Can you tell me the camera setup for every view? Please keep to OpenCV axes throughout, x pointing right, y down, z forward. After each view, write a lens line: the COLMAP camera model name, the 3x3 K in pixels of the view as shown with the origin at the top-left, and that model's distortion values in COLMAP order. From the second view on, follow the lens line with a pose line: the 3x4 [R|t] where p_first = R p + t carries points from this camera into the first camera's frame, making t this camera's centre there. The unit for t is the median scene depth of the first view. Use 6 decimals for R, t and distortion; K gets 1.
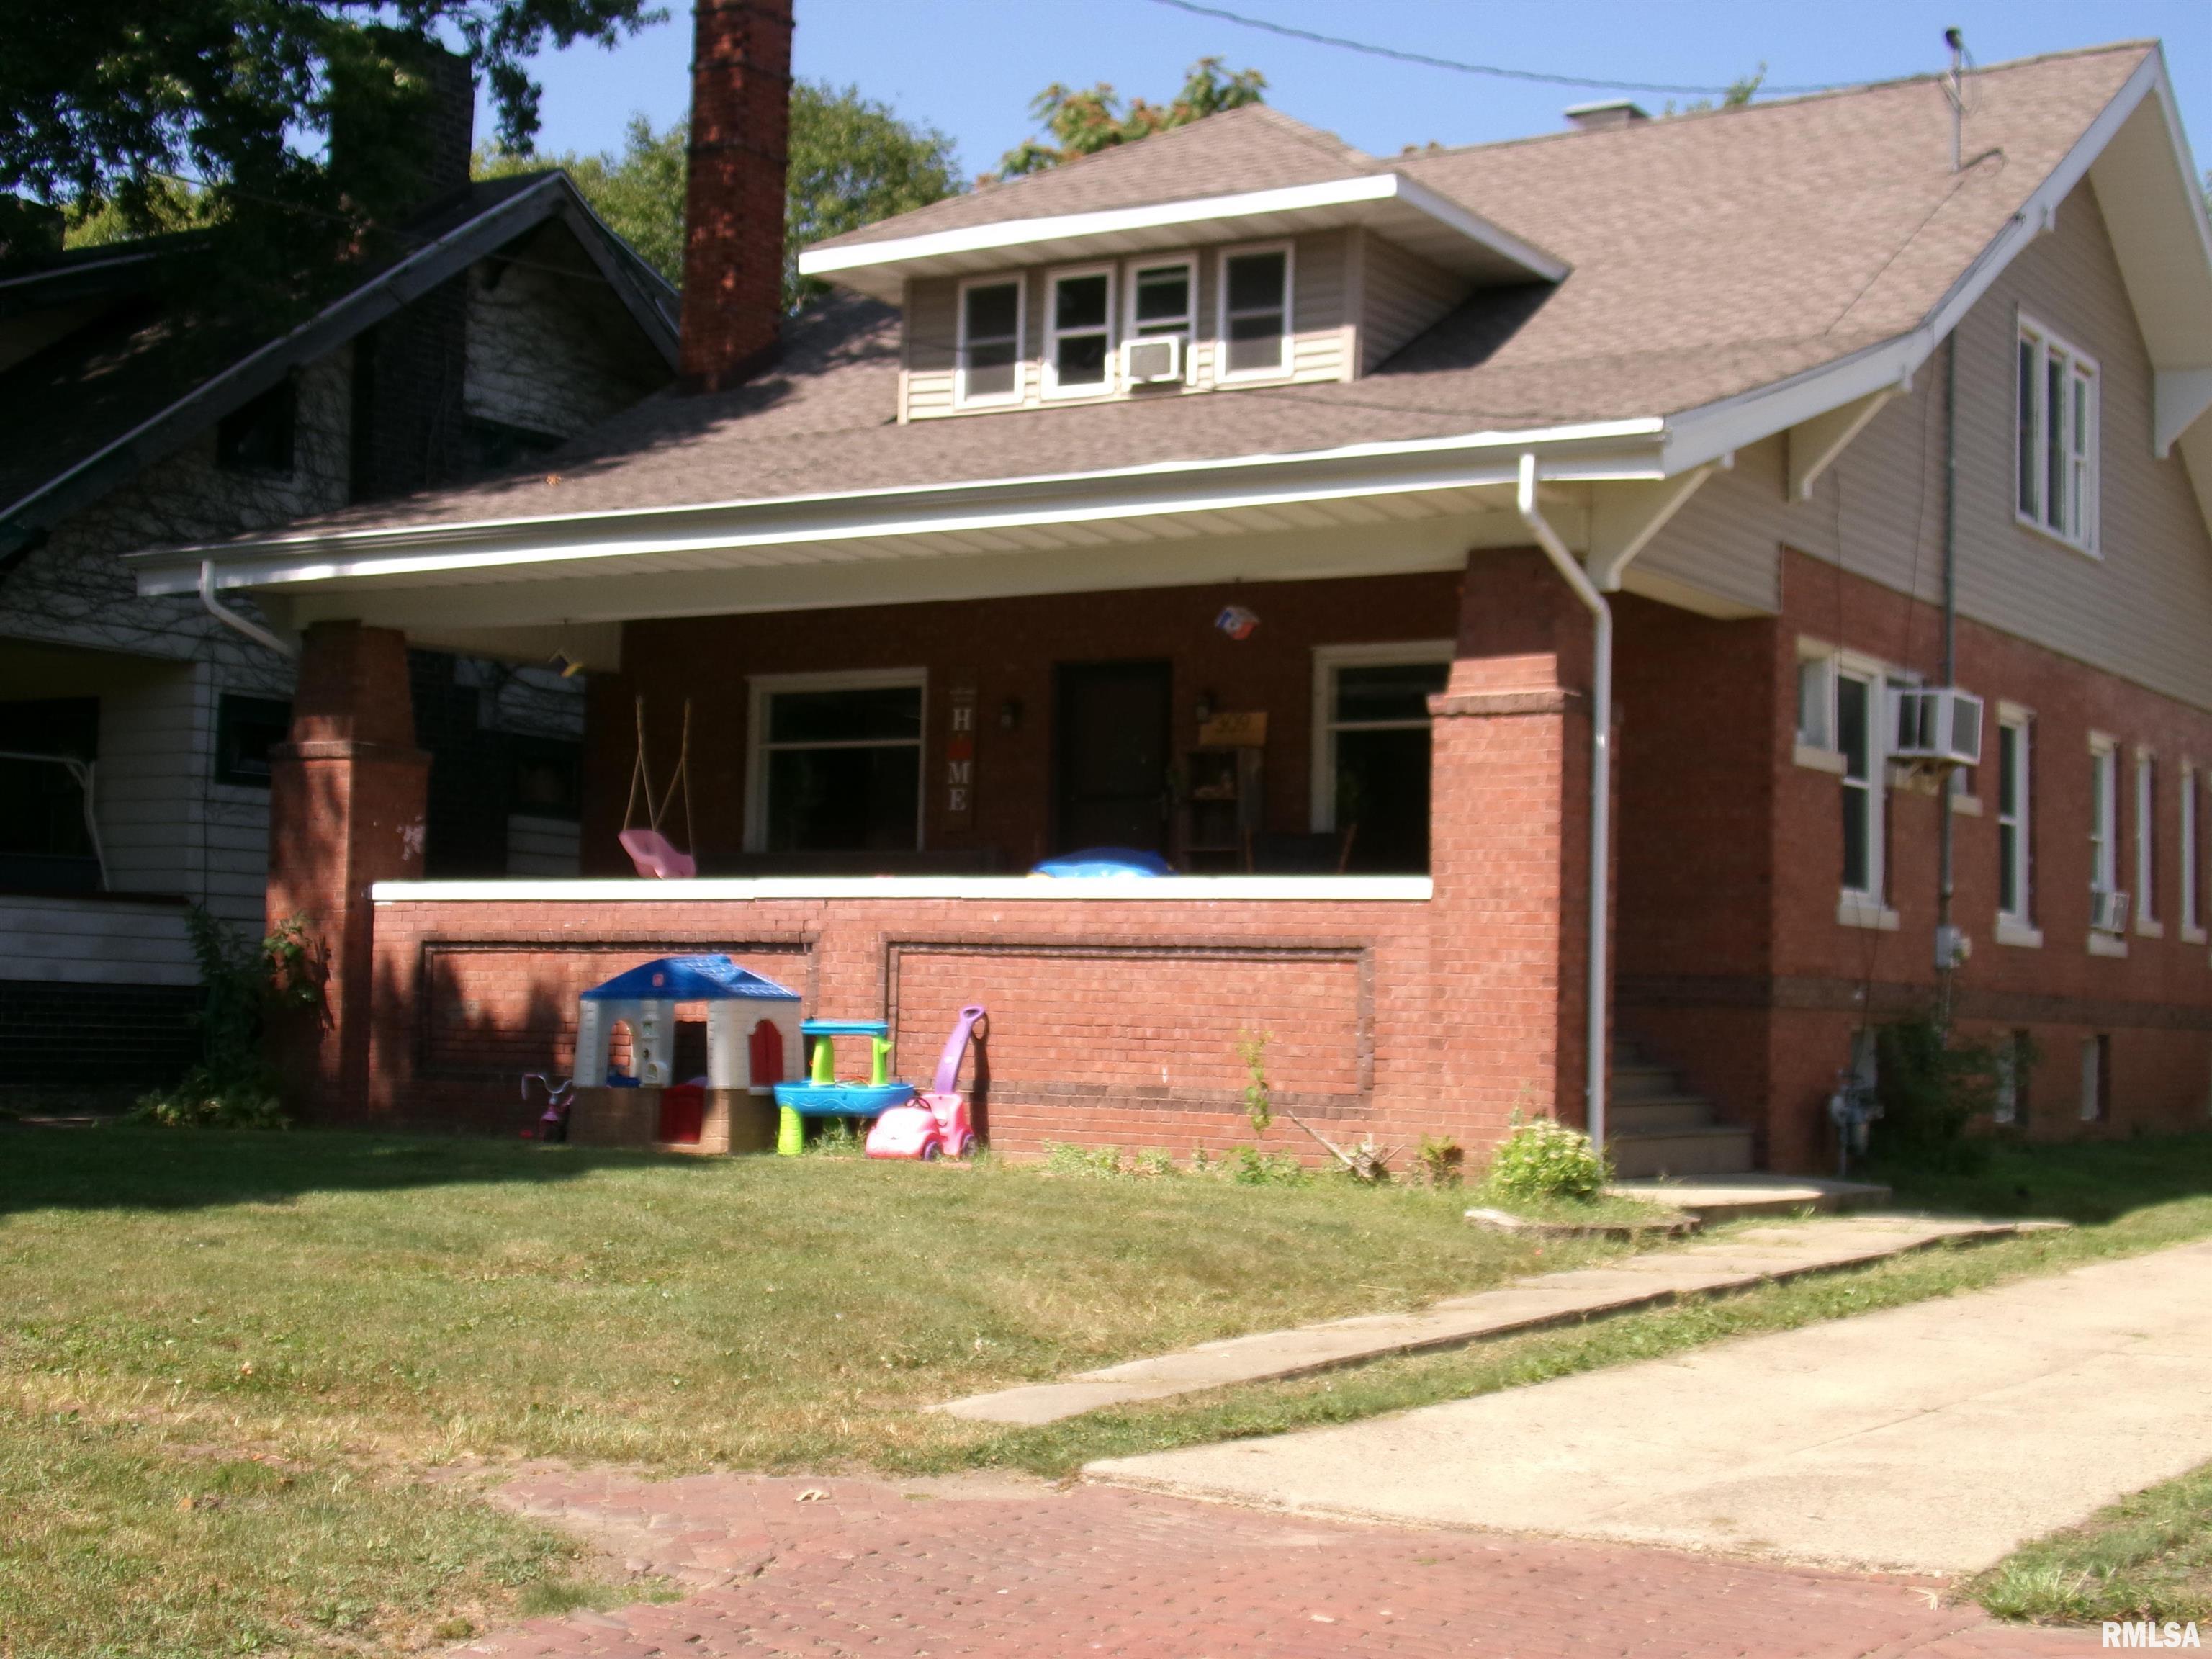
lens RADIAL K [[3155.8, 0, 1097.9], [0, 3155.8, 871.5], [0, 0, 1]] dist [-0.019354, -0.031777]
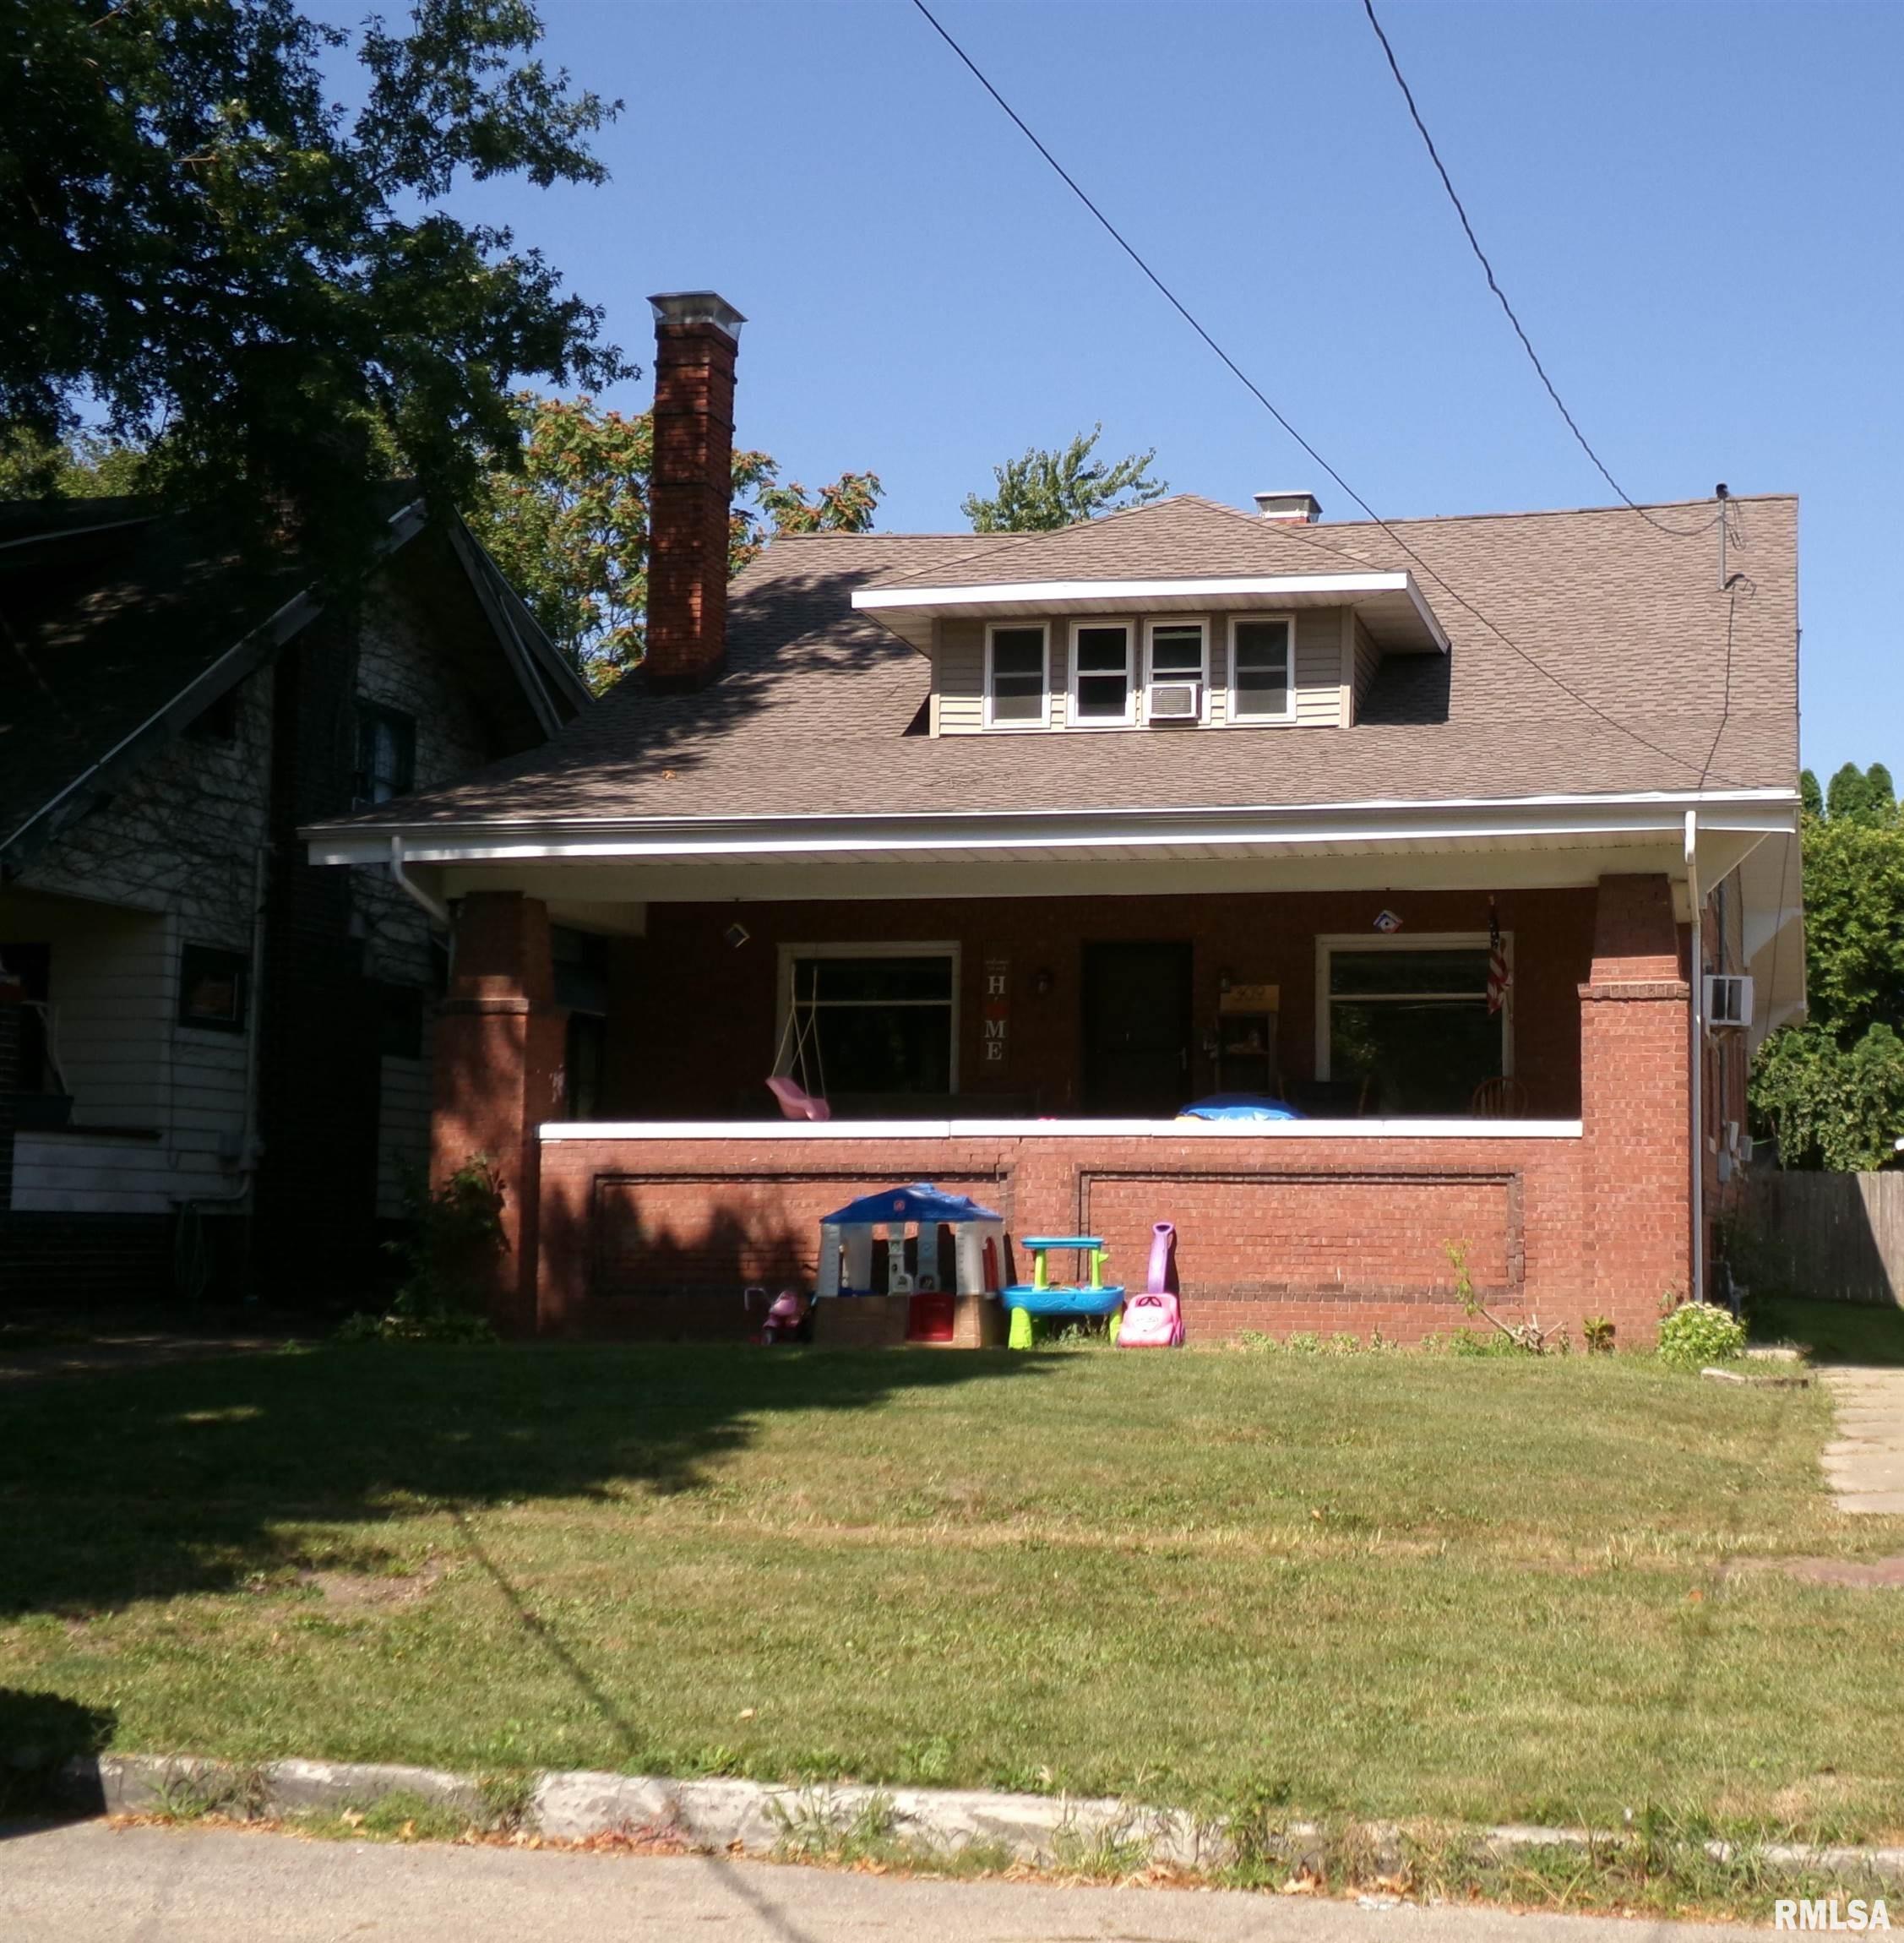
lens RADIAL K [[2787.0, 0, 1284.3], [0, 2787.0, 1009.1], [0, 0, 1]] dist [0.127653, -0.914111]
pose [[0.926702, 0.012467, 0.375589, -0.381052], [-0.001700, 0.999578, -0.028985, -0.009136], [-0.375792, 0.026222, 0.926333, -0.037239]]
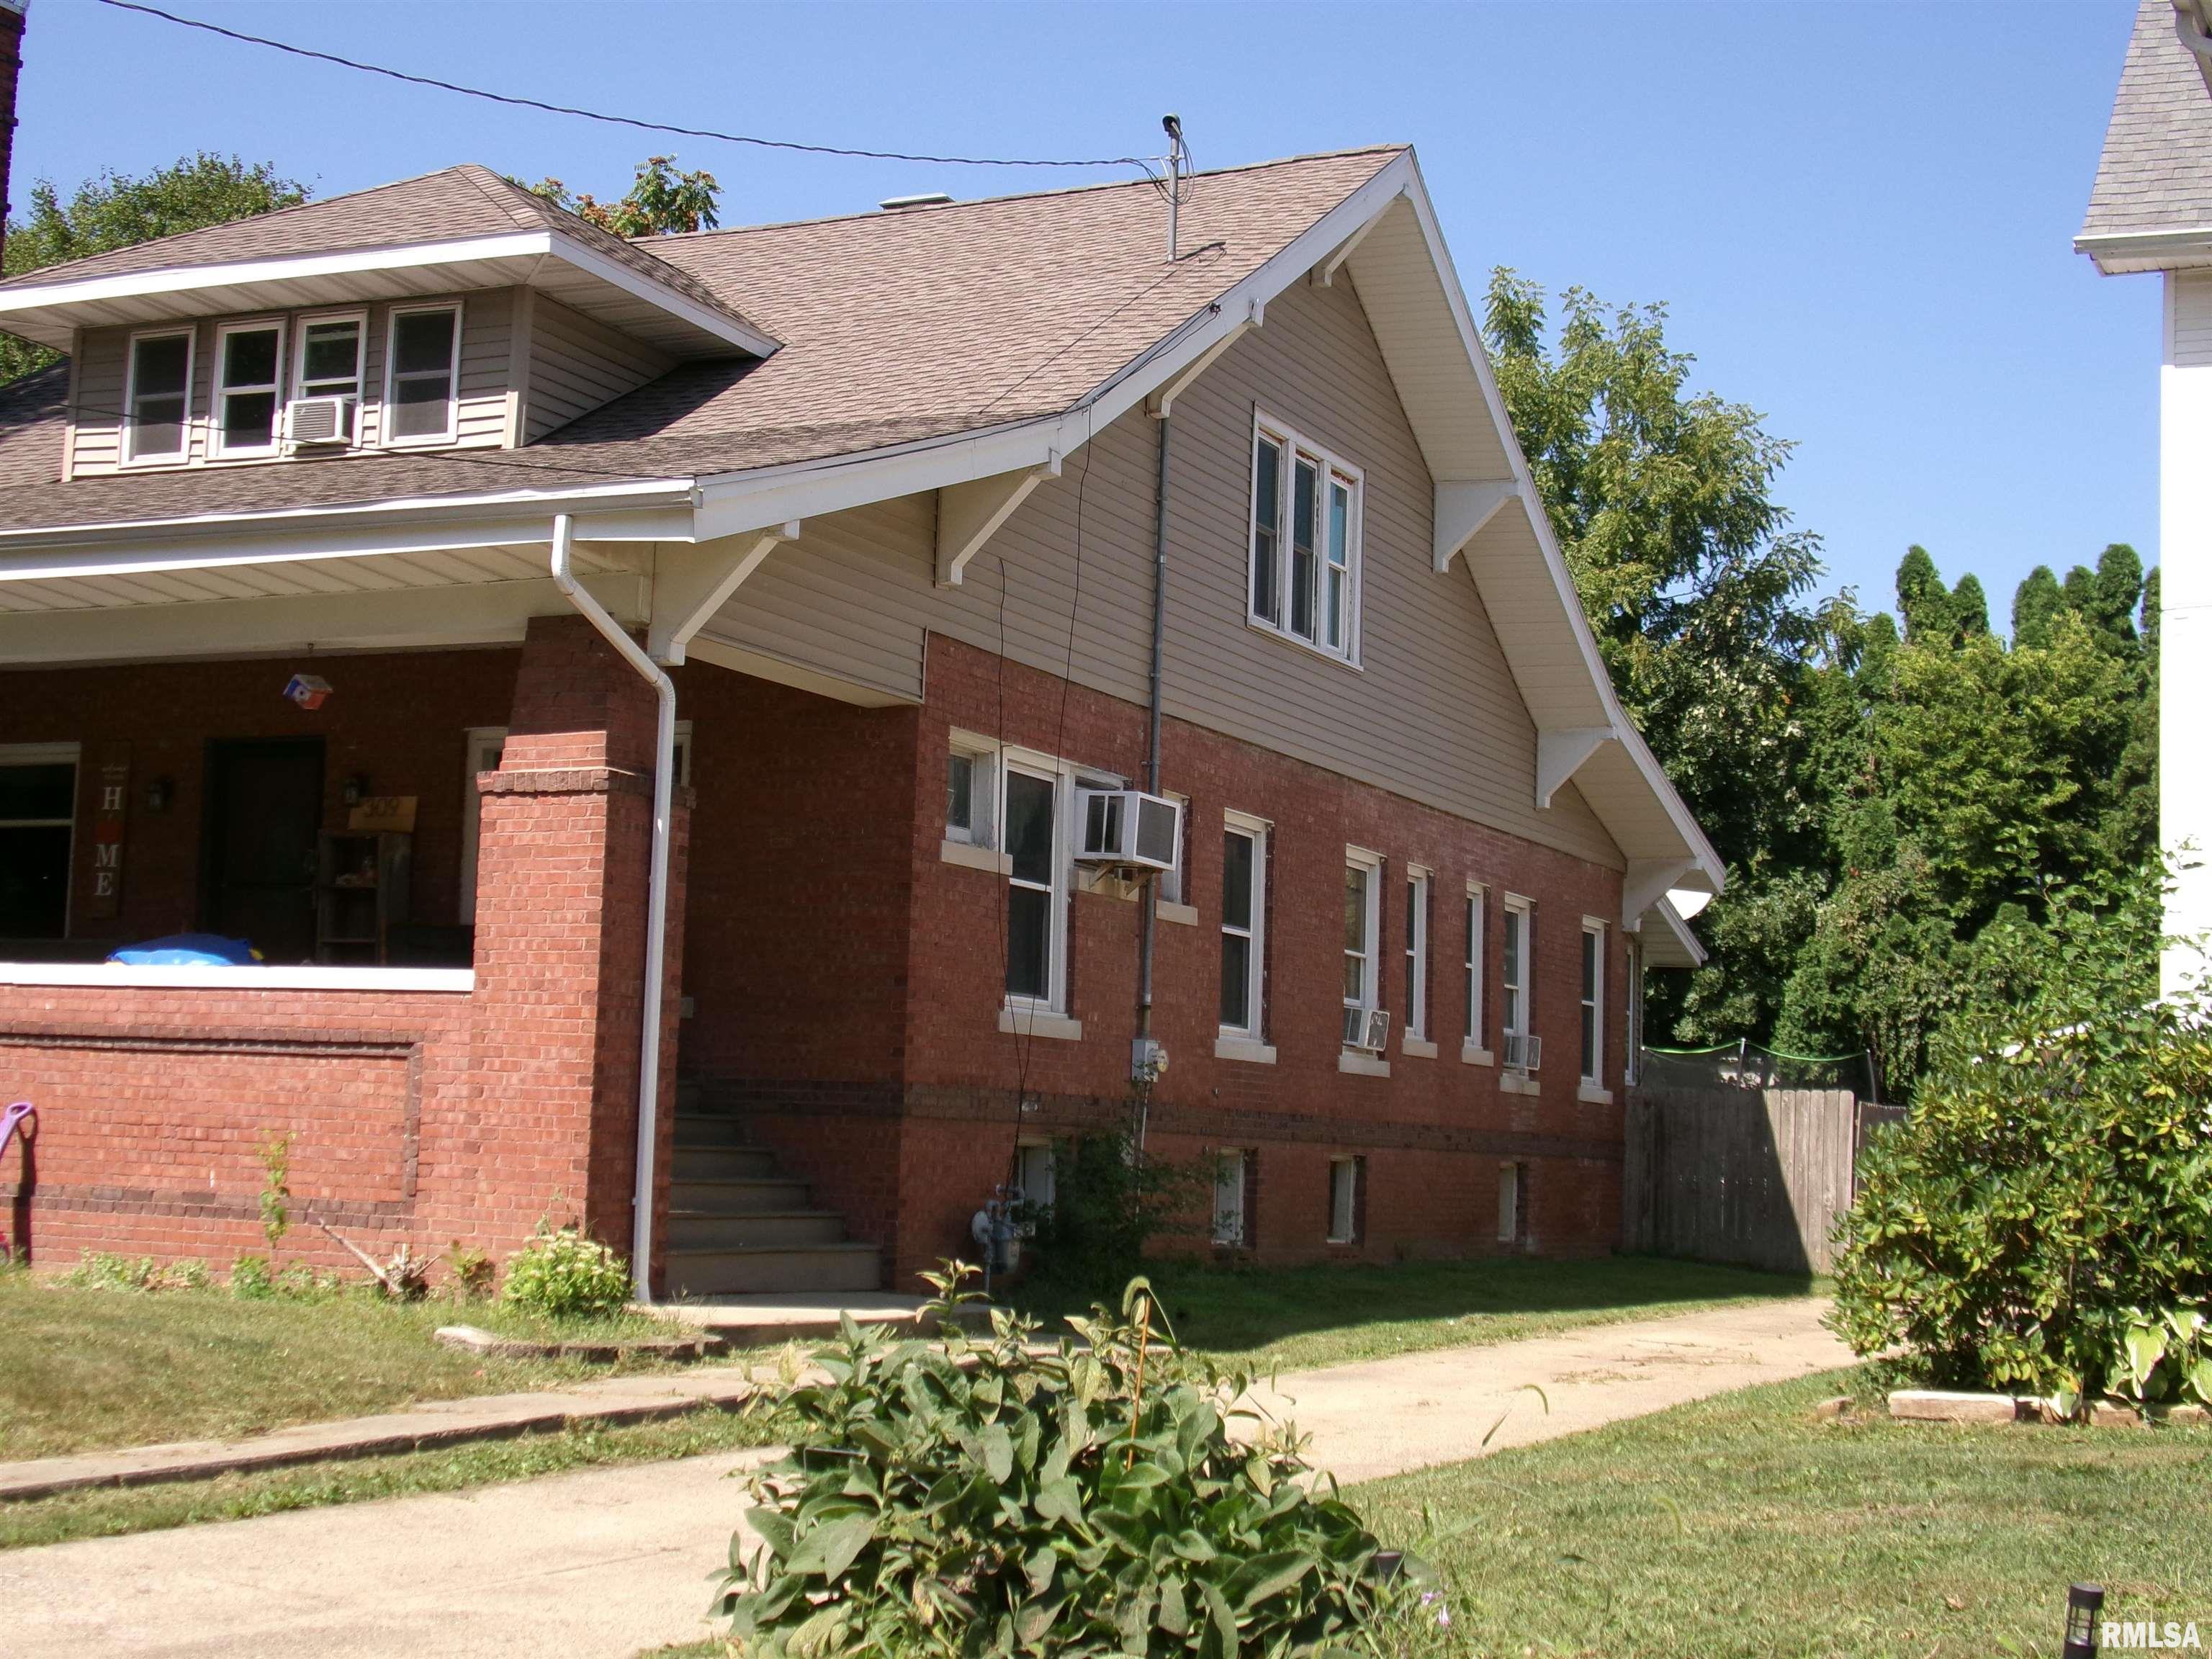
lens RADIAL K [[3155.8, 0, 1097.9], [0, 3155.8, 871.5], [0, 0, 1]] dist [-0.019354, -0.031777]
pose [[0.991706, 0.023201, 0.126418, 0.142571], [-0.018053, 0.998966, -0.041722, 0.007533], [-0.127255, 0.039094, 0.991099, 0.048096]]
